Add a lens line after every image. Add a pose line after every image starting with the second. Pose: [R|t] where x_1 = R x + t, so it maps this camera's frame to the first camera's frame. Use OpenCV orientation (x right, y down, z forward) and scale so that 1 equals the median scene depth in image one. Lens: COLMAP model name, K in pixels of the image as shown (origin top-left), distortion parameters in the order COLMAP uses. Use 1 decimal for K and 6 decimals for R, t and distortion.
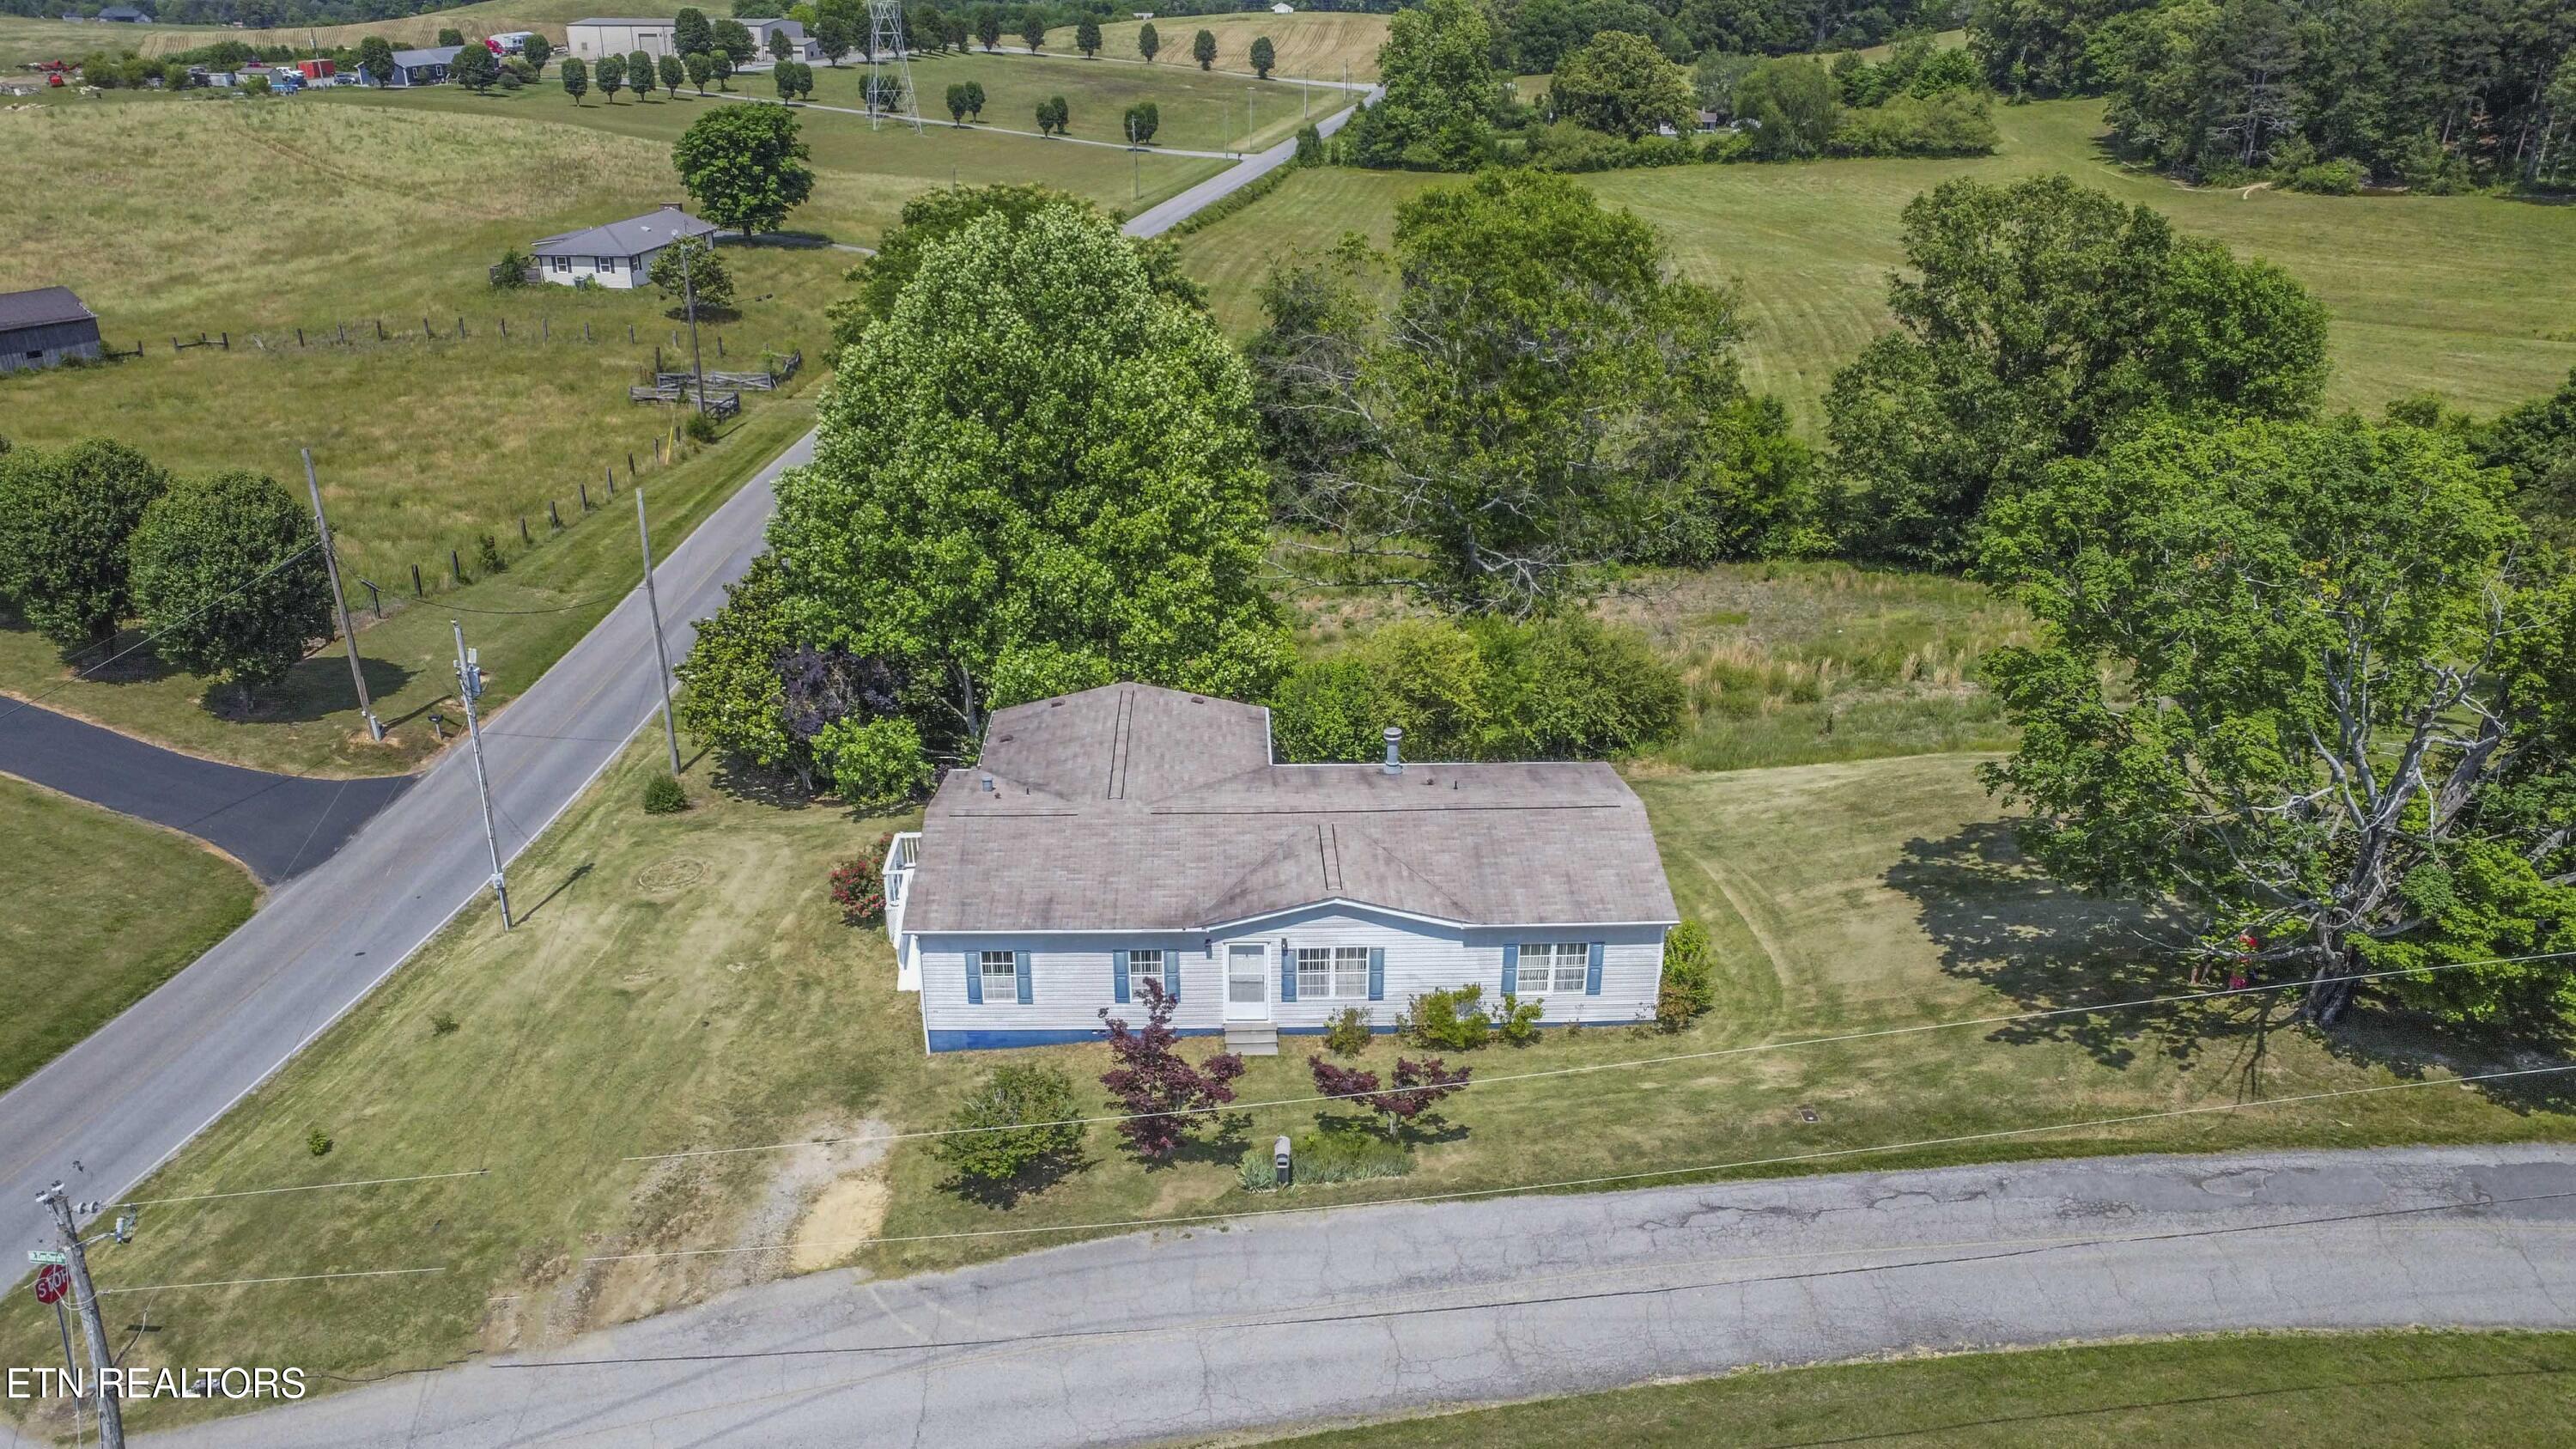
lens RADIAL K [[1914.3, 0, 1276.9], [0, 1914.3, 752.3], [0, 0, 1]] dist [-0.095919, 0.119615]
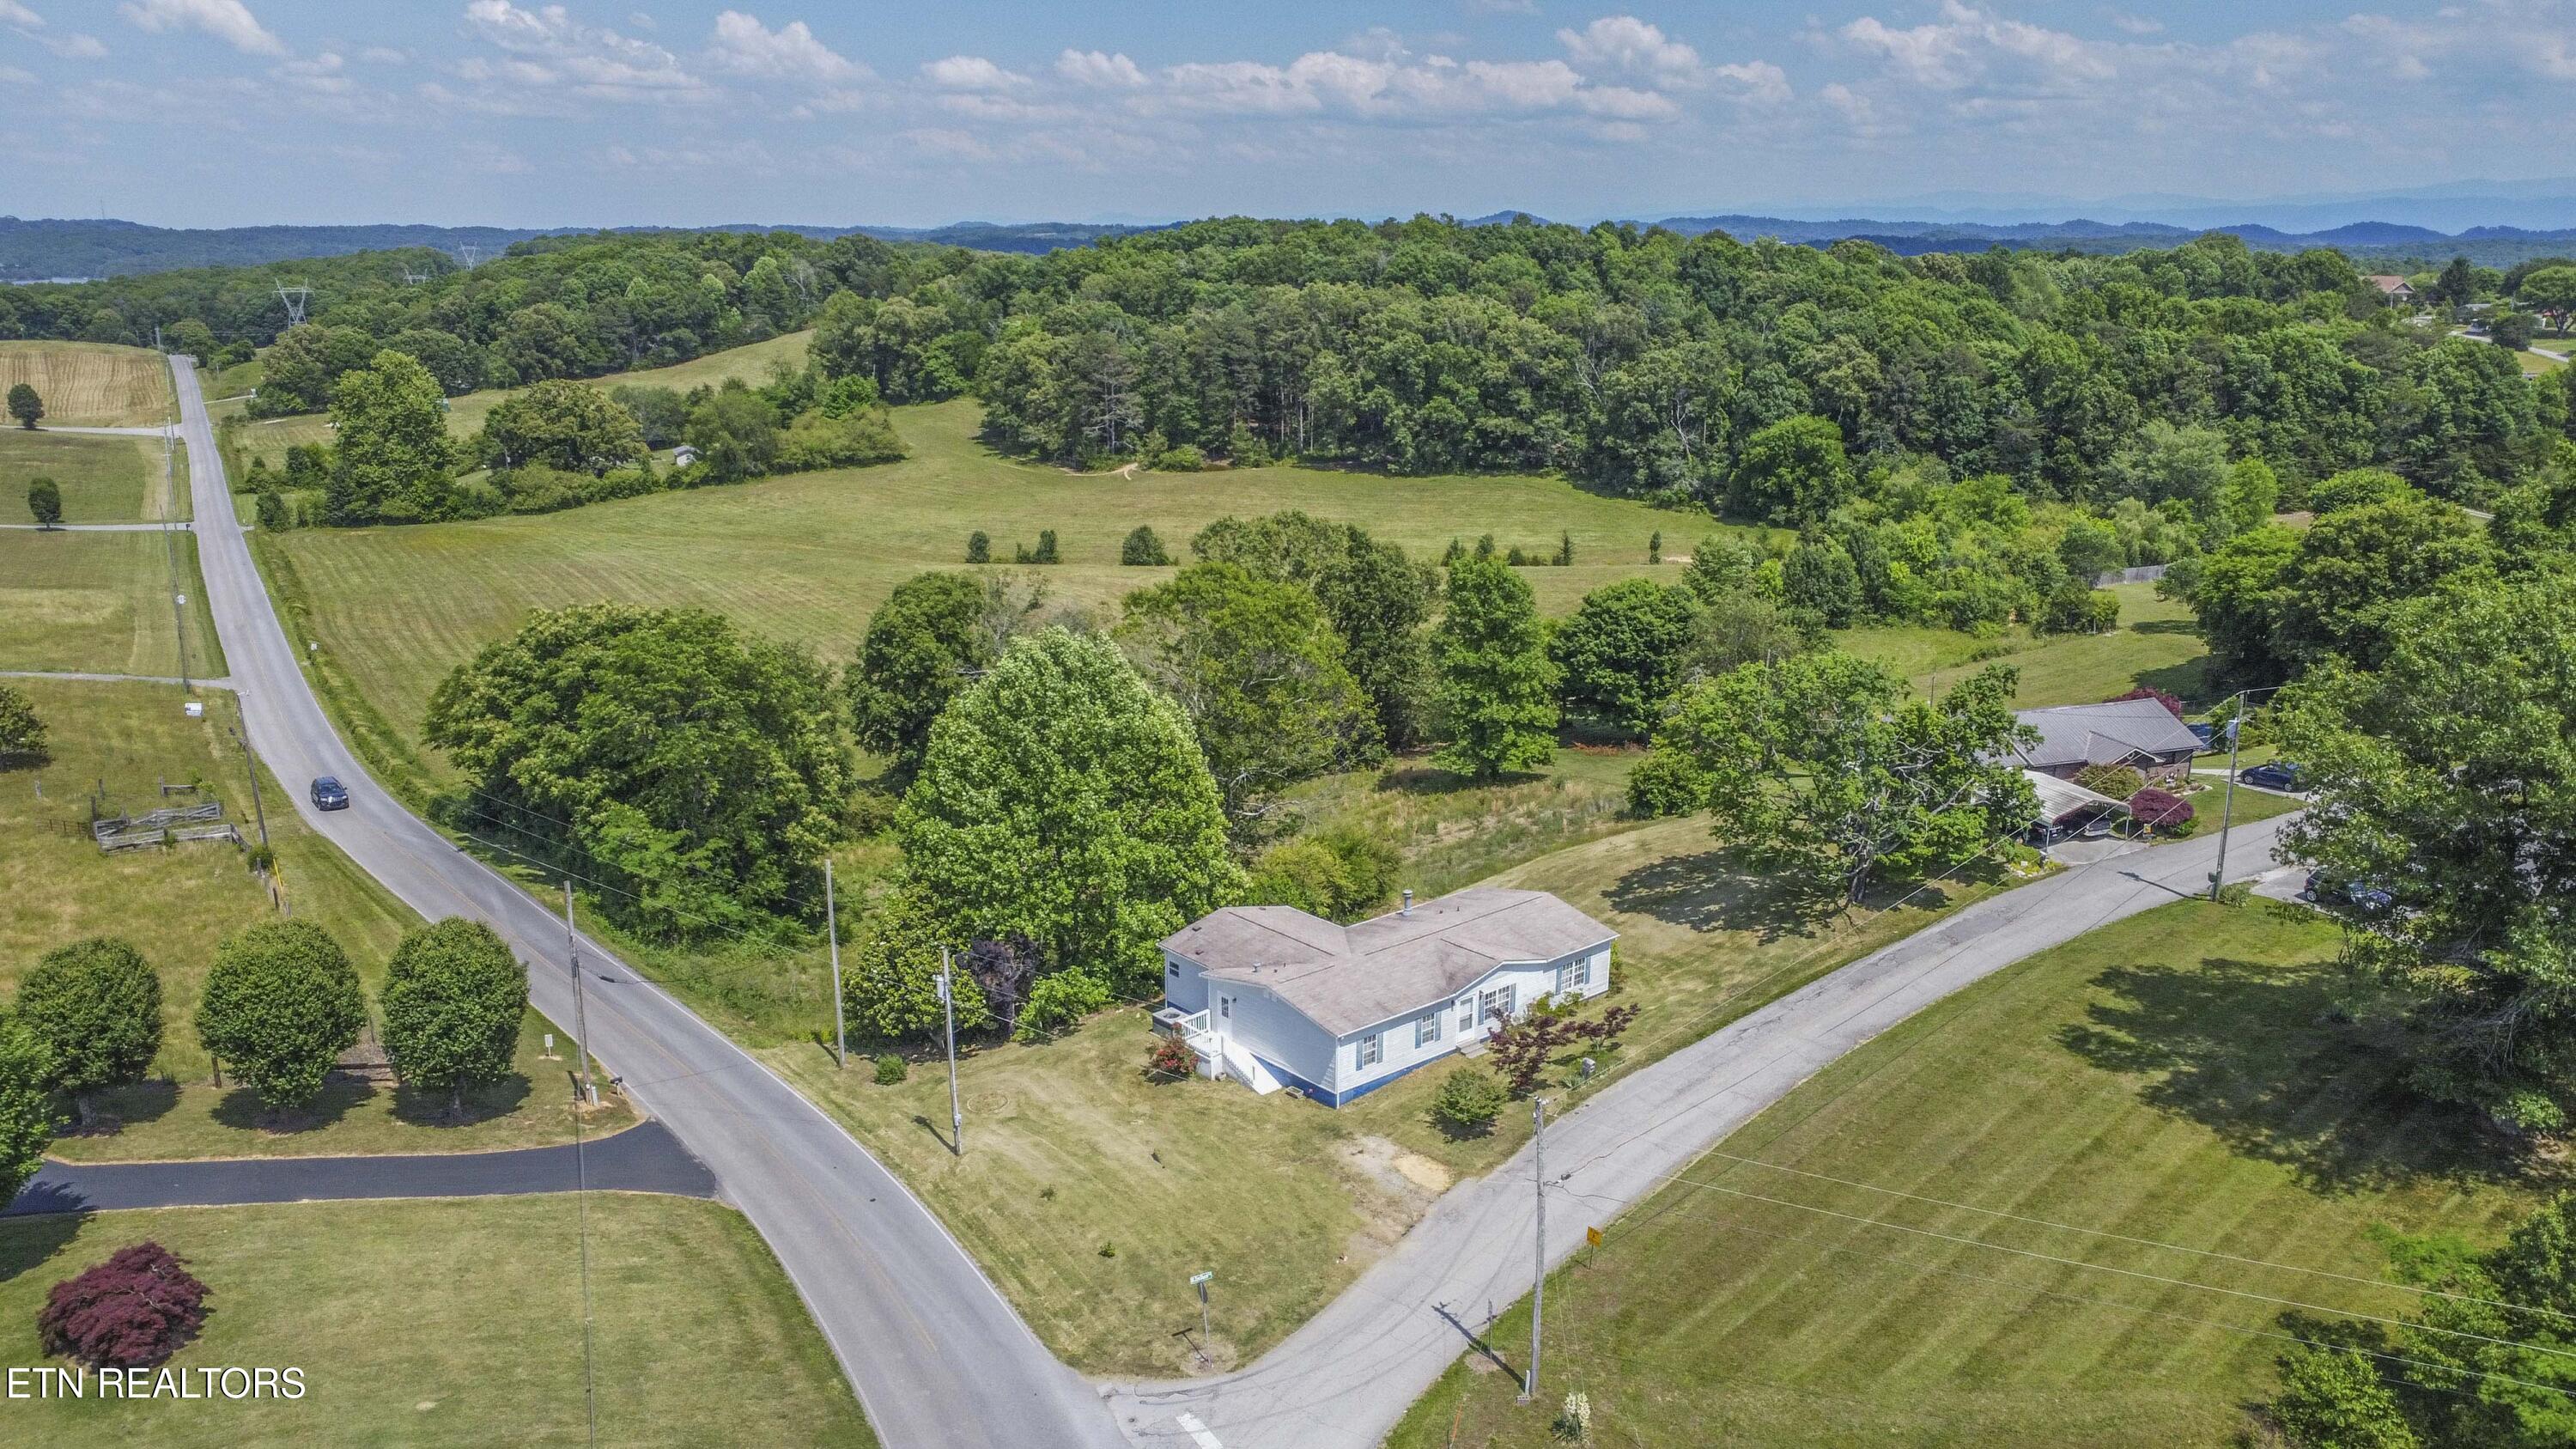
lens RADIAL K [[1914.3, 0, 1311.3], [0, 1914.3, 726.0], [0, 0, 1]] dist [-0.095919, 0.119615]
pose [[0.774768, -0.162221, 0.611080, -0.986160], [0.252199, 0.965595, -0.063421, -0.062689], [-0.579767, 0.203250, 0.789024, -0.365814]]
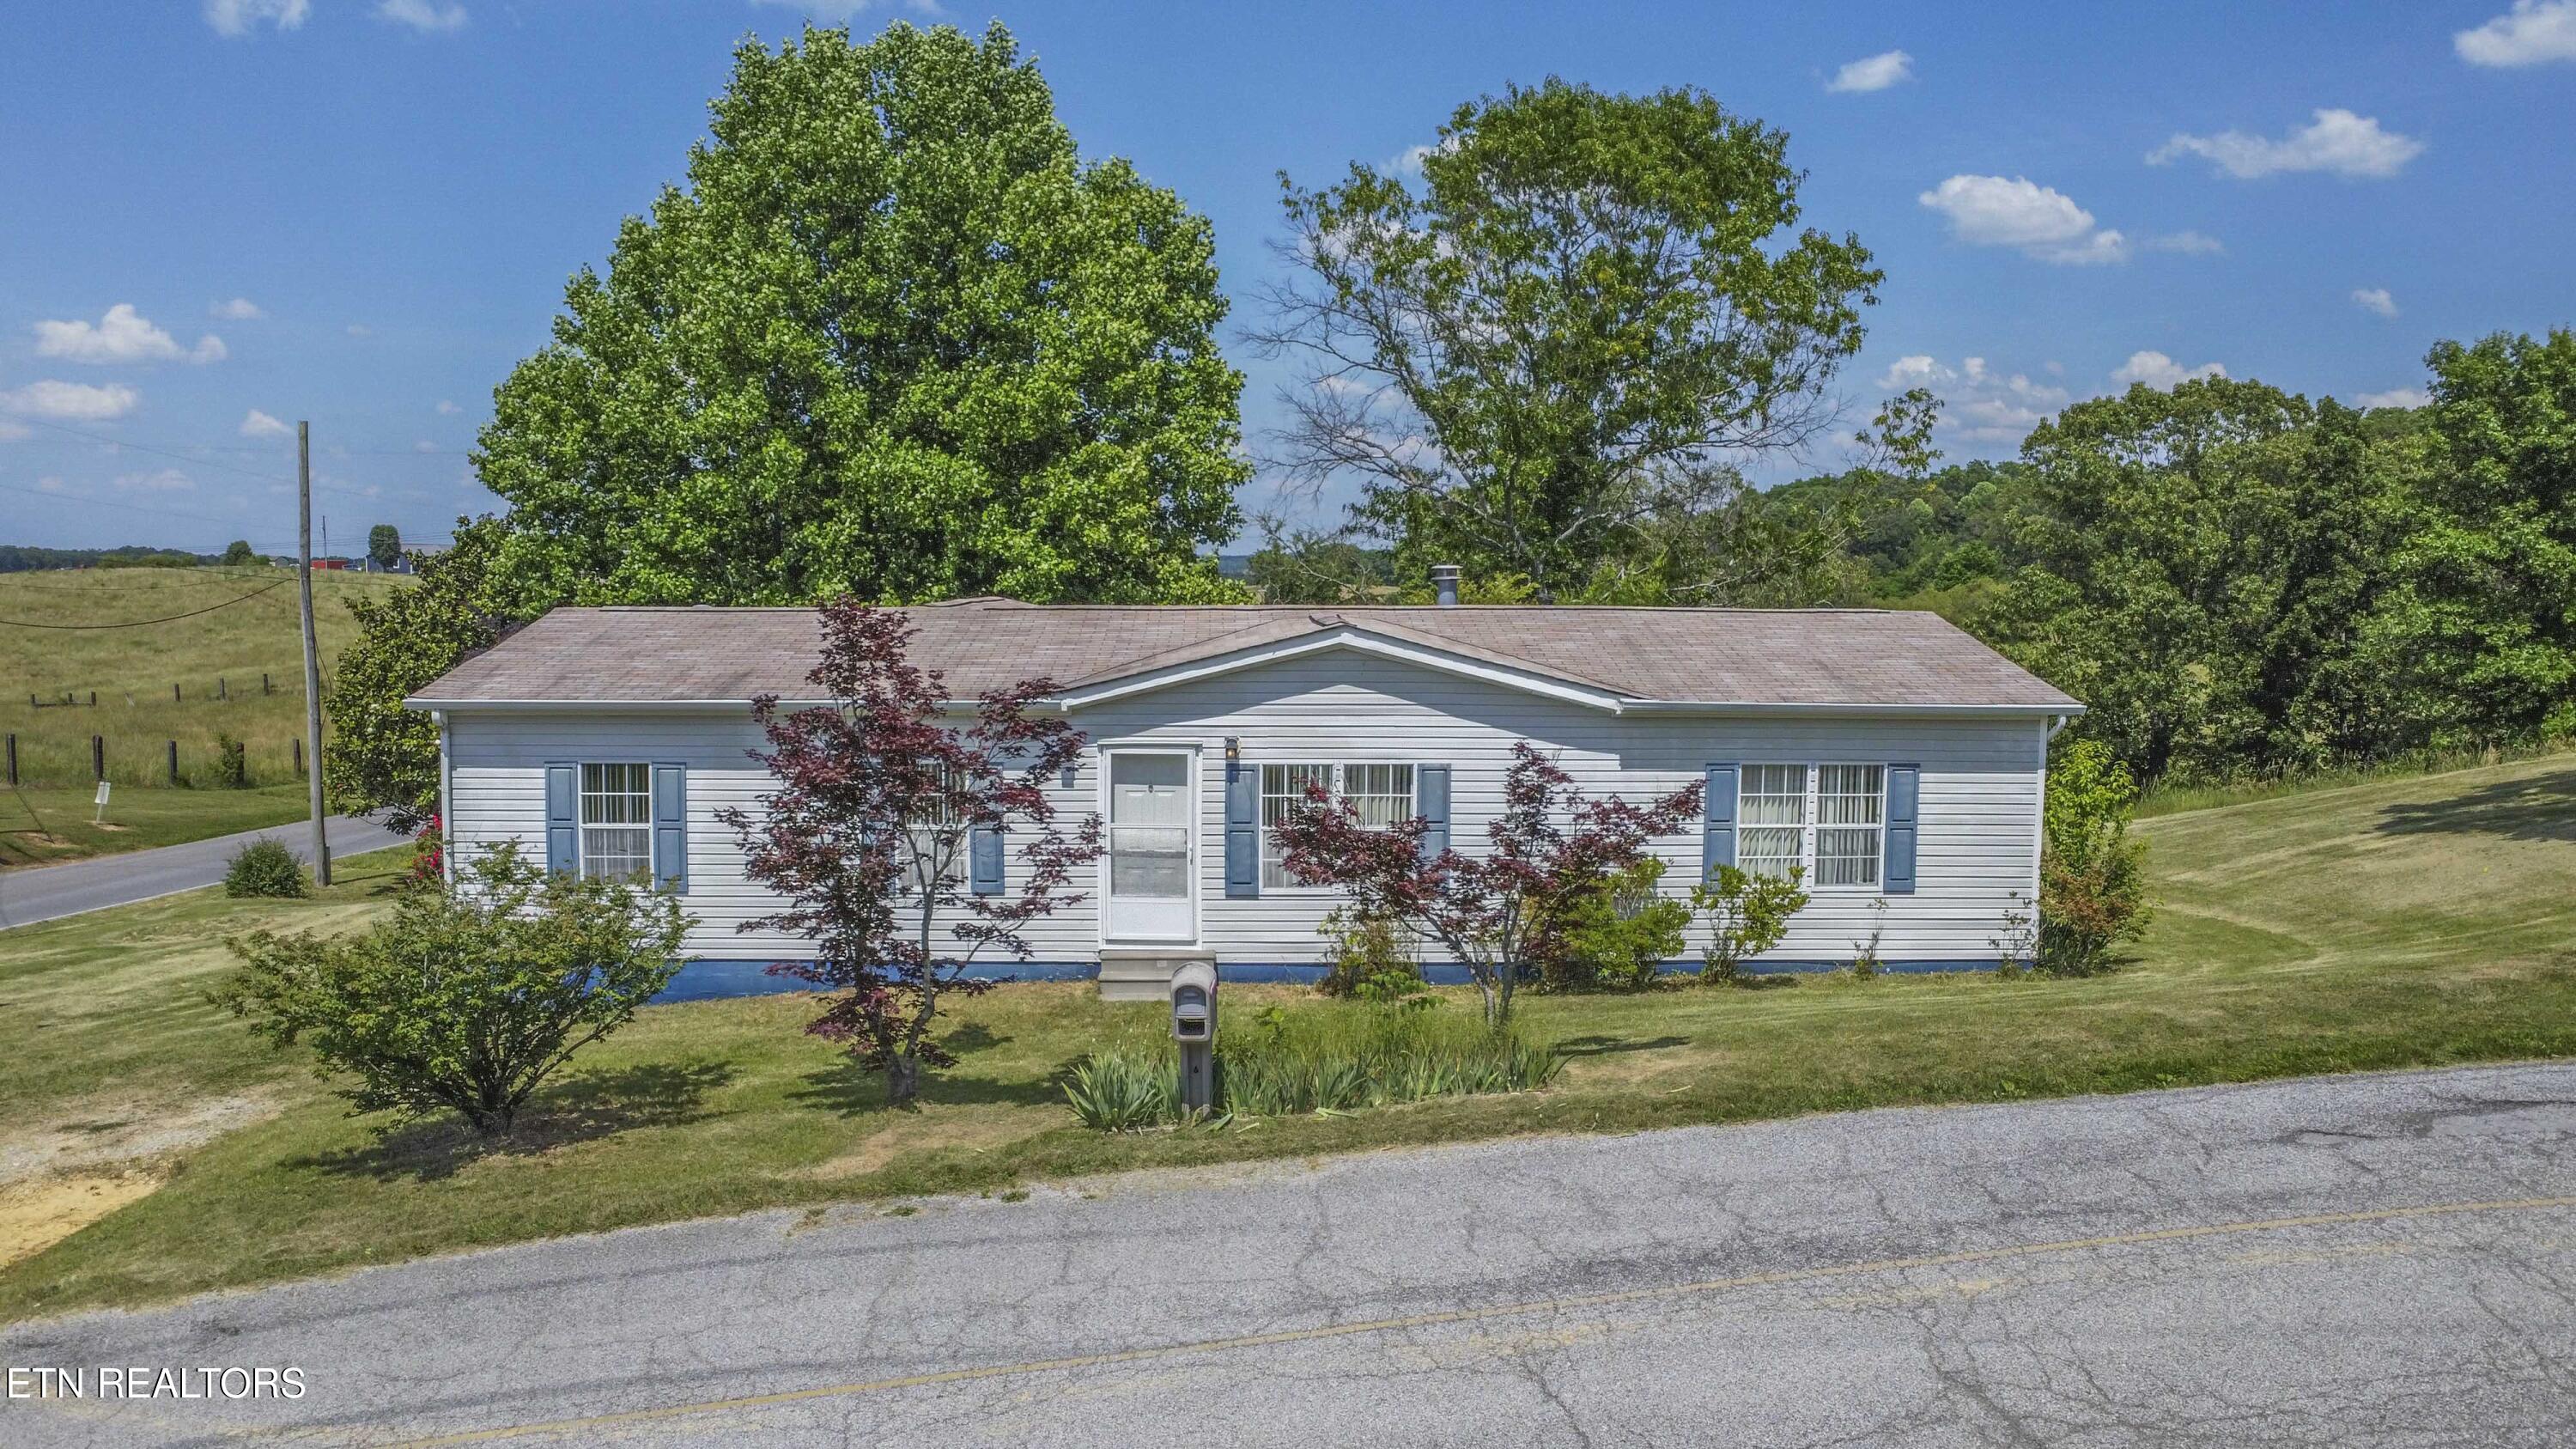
lens RADIAL K [[1914.3, 0, 1292.9], [0, 1914.3, 725.6], [0, 0, 1]] dist [-0.095919, 0.119615]
pose [[0.999991, -0.002932, -0.003087, 0.015864], [0.001799, 0.948180, -0.317729, 0.189338], [0.003859, 0.317720, 0.948177, 0.442870]]
